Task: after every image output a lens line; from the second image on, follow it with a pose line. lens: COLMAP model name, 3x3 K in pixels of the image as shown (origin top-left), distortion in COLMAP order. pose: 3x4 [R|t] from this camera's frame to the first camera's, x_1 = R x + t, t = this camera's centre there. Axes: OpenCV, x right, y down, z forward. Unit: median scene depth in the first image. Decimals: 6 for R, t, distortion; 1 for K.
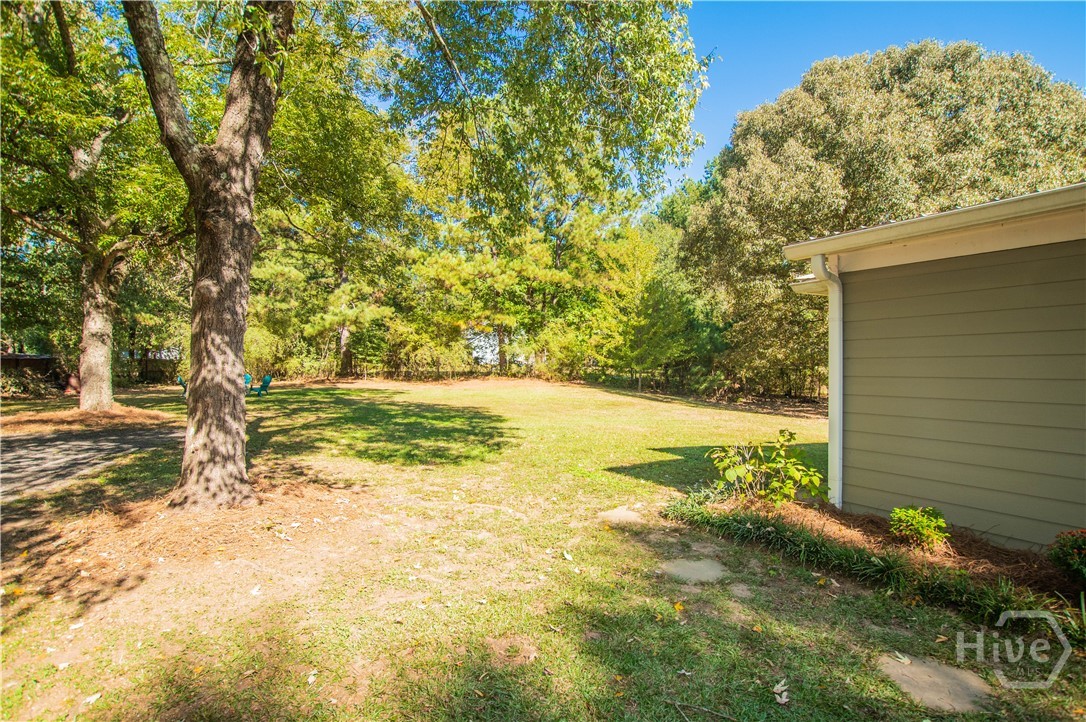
lens RADIAL K [[528.7, 0, 552.8], [0, 528.7, 362.2], [0, 0, 1]] dist [-0.028304, 0.004570]
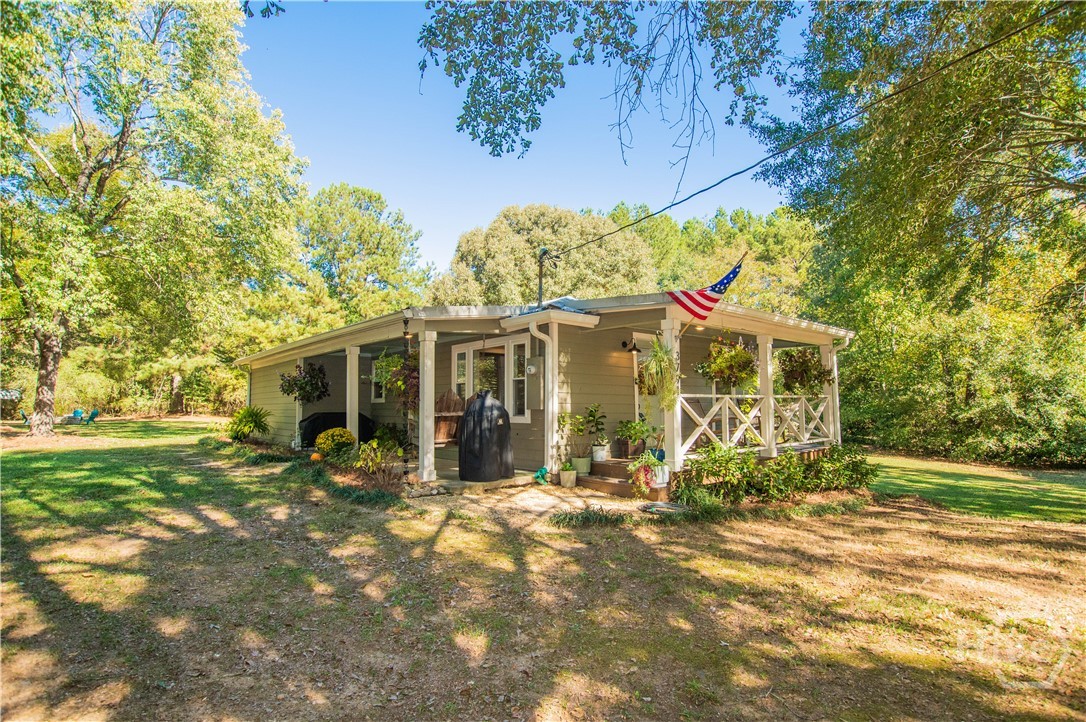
lens RADIAL K [[528.7, 0, 549.8], [0, 528.7, 360.7], [0, 0, 1]] dist [-0.028304, 0.004570]
pose [[0.983400, 0.013621, 0.180938, 0.695239], [0.001543, 0.996515, -0.083404, 0.023179], [-0.181443, 0.082298, 0.979952, -1.019753]]
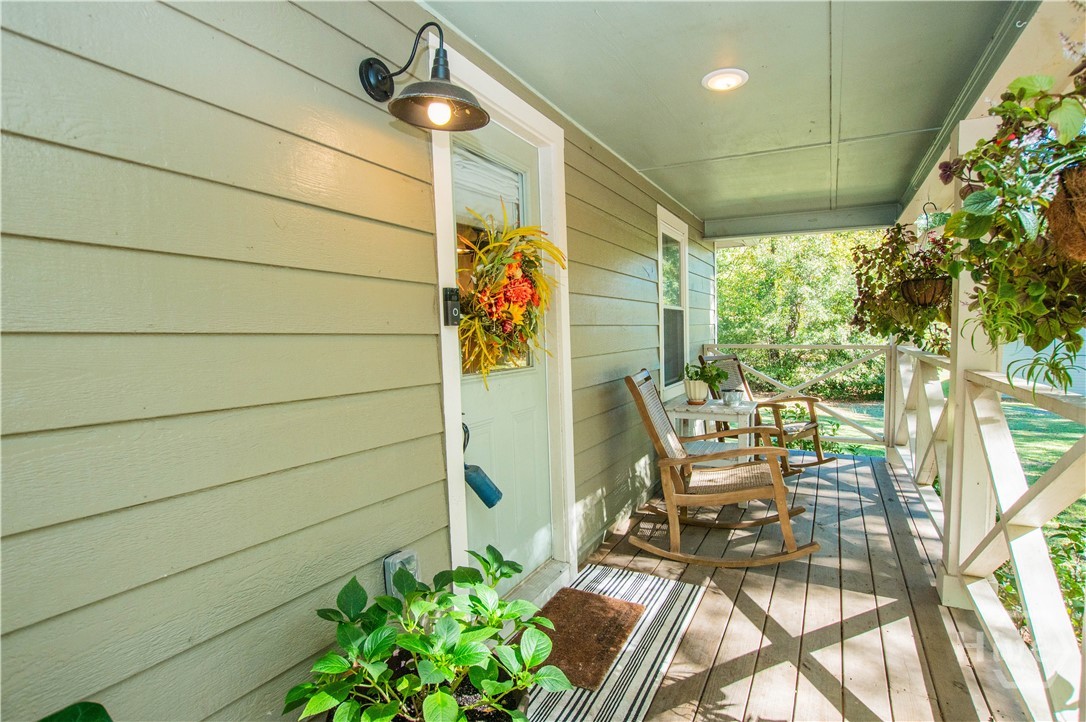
lens RADIAL K [[528.7, 0, 551.5], [0, 528.7, 366.6], [0, 0, 1]] dist [-0.028304, 0.004570]
pose [[0.851514, -0.044588, 0.522433, 0.898781], [0.013046, 0.997871, 0.063900, -0.002696], [-0.524170, -0.047596, 0.850283, -0.444689]]
